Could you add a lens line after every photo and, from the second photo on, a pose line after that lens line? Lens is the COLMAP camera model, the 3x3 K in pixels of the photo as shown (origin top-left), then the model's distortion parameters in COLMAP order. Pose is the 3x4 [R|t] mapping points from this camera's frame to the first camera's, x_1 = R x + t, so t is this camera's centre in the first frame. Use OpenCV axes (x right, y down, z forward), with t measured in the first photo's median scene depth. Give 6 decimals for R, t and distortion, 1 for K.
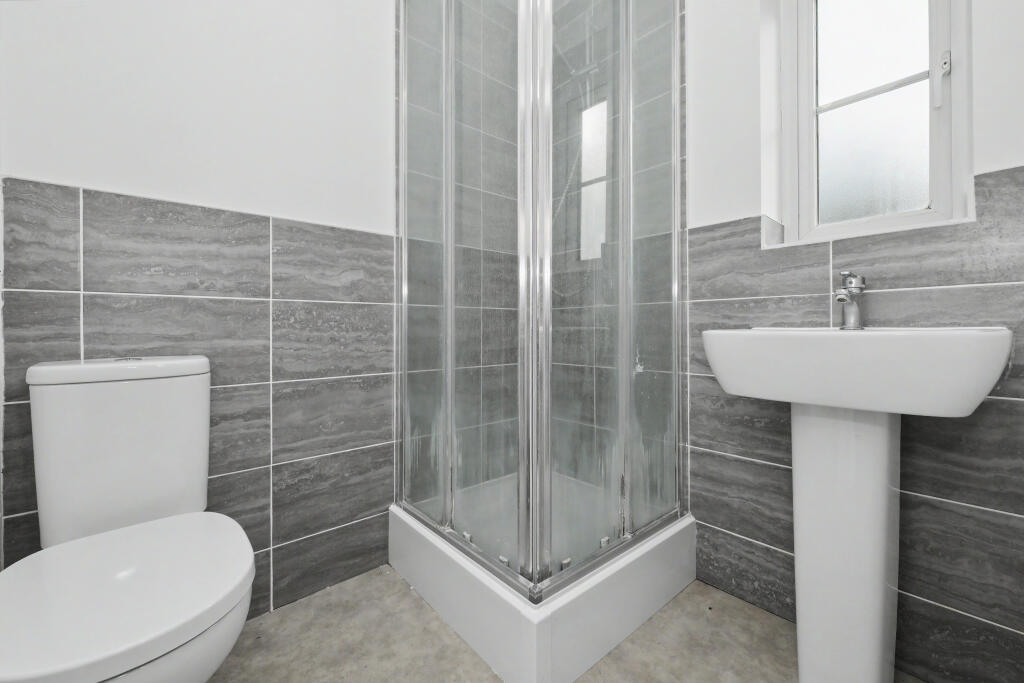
lens RADIAL K [[427.9, 0, 512.0], [0, 427.9, 341.5], [0, 0, 1]] dist [0.000387, -0.000162]
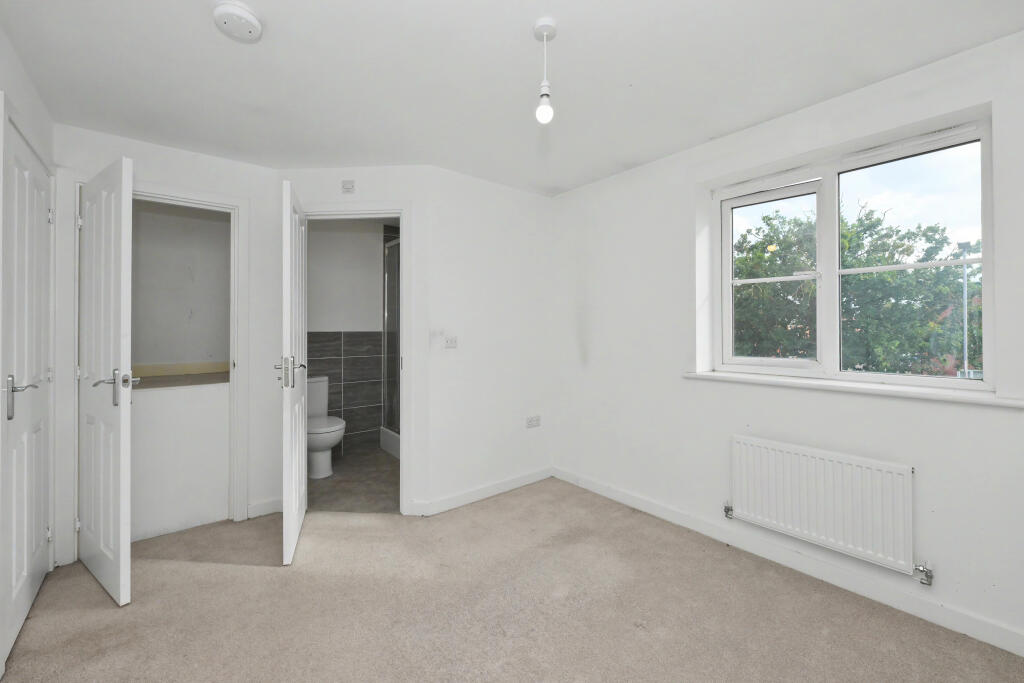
lens RADIAL K [[427.9, 0, 512.0], [0, 427.9, 341.5], [0, 0, 1]] dist [0.000387, -0.000162]
pose [[0.998888, 0.004003, -0.046973, 0.831071], [-0.003433, 0.999920, 0.012196, -0.251306], [0.047018, -0.012021, 0.998822, -2.073606]]
